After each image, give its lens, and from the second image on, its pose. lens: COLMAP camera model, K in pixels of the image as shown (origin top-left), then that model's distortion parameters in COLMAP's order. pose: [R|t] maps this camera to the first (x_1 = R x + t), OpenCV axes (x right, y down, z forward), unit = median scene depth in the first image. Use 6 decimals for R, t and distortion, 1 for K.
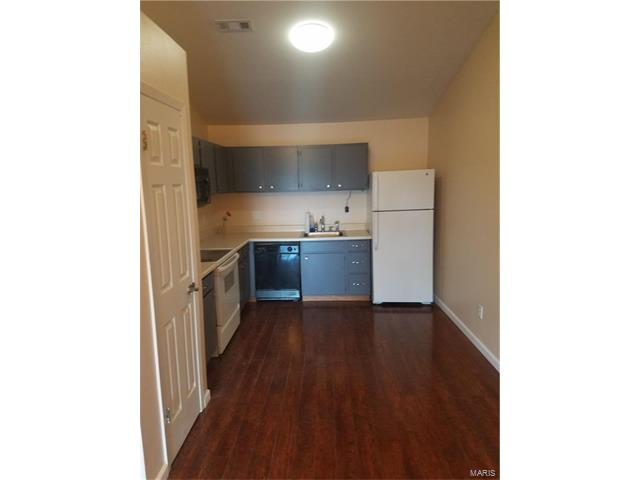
lens RADIAL K [[358.7, 0, 309.6], [0, 358.7, 243.8], [0, 0, 1]] dist [0.061882, -0.000076]
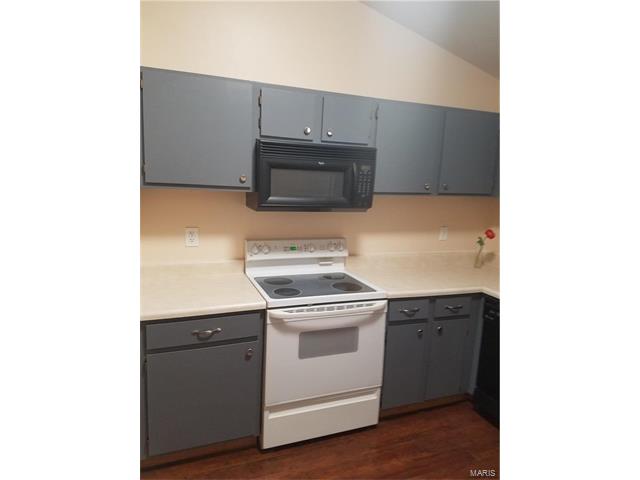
lens RADIAL K [[361.3, 0, 312.8], [0, 361.3, 239.2], [0, 0, 1]] dist [0.000917, -0.000045]
pose [[0.384980, 0.159091, -0.909110, 0.194413], [-0.186548, 0.978113, 0.092169, -0.080294], [0.903875, 0.134110, 0.406232, 0.546457]]
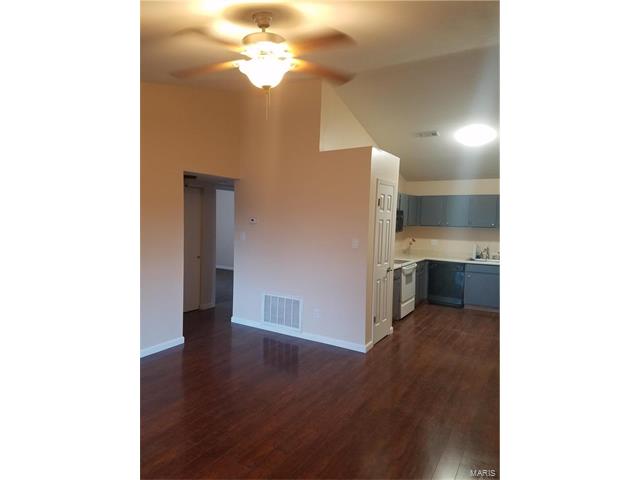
lens RADIAL K [[358.7, 0, 309.6], [0, 358.7, 243.8], [0, 0, 1]] dist [0.061882, -0.000076]
pose [[0.869146, 0.071156, -0.489410, 0.128752], [-0.116644, 0.991171, -0.063042, 0.075501], [0.480603, 0.111880, 0.869772, -0.490099]]
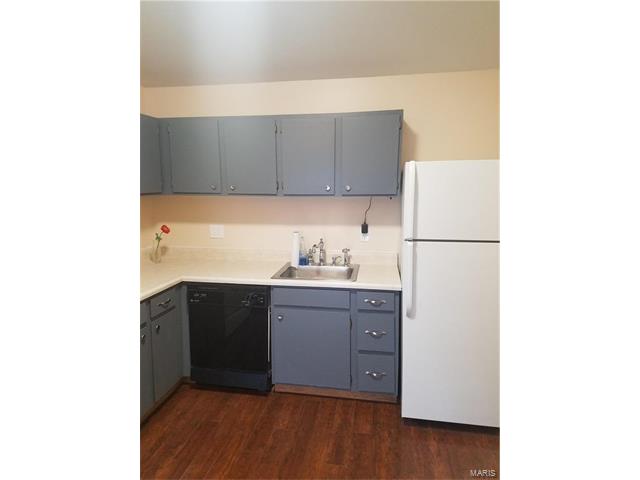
lens RADIAL K [[361.3, 0, 312.8], [0, 361.3, 239.2], [0, 0, 1]] dist [0.000917, -0.000045]
pose [[0.994012, 0.040499, -0.101489, 0.088464], [-0.043896, 0.998541, -0.031463, -0.061628], [0.100067, 0.035730, 0.994339, 0.441787]]
